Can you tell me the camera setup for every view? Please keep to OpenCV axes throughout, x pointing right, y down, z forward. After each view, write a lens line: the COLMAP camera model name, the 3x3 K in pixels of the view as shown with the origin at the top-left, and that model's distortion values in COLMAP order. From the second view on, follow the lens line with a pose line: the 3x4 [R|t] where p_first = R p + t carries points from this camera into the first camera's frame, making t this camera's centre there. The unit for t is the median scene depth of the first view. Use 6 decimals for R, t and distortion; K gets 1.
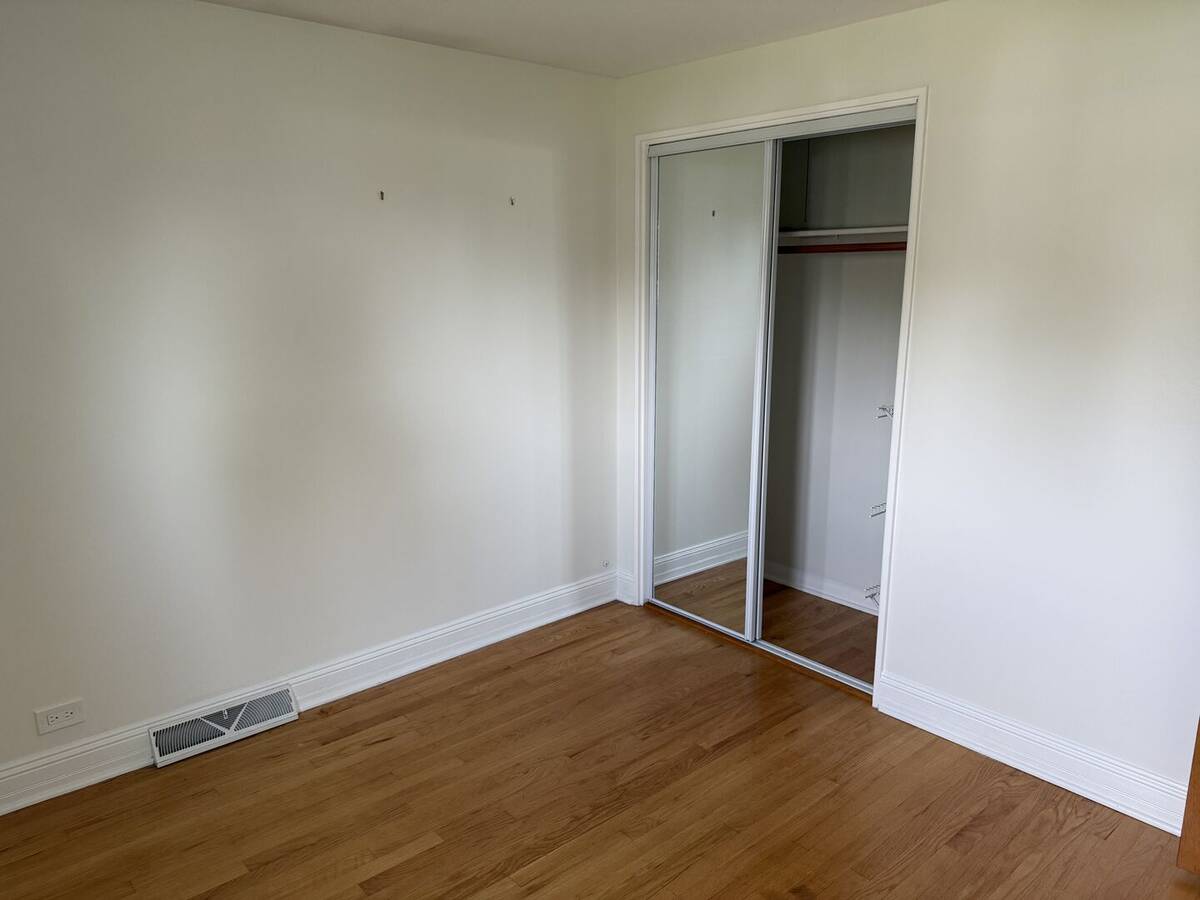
lens RADIAL K [[856.7, 0, 600.0], [0, 856.7, 450.0], [0, 0, 1]] dist [0.055830, -0.087014]
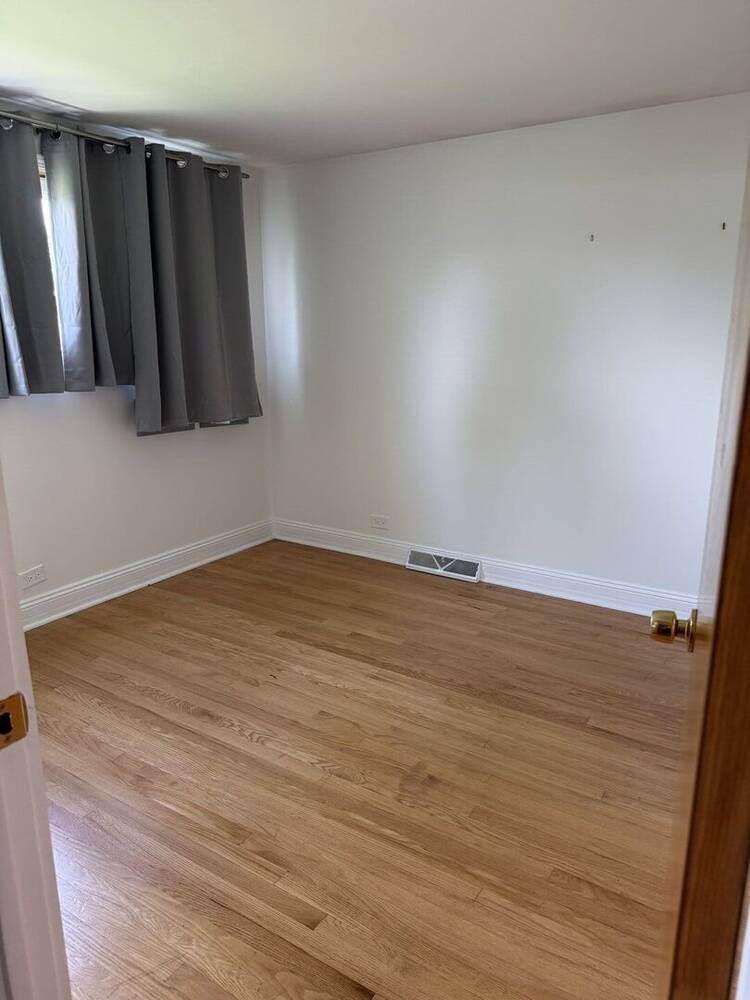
lens RADIAL K [[714.0, 0, 375.0], [0, 714.0, 500.0], [0, 0, 1]] dist [0.055830, -0.087014]
pose [[0.261207, 0.236441, -0.935877, 0.872882], [-0.197756, 0.962080, 0.187867, -0.055962], [0.944809, 0.136003, 0.298060, 0.427370]]
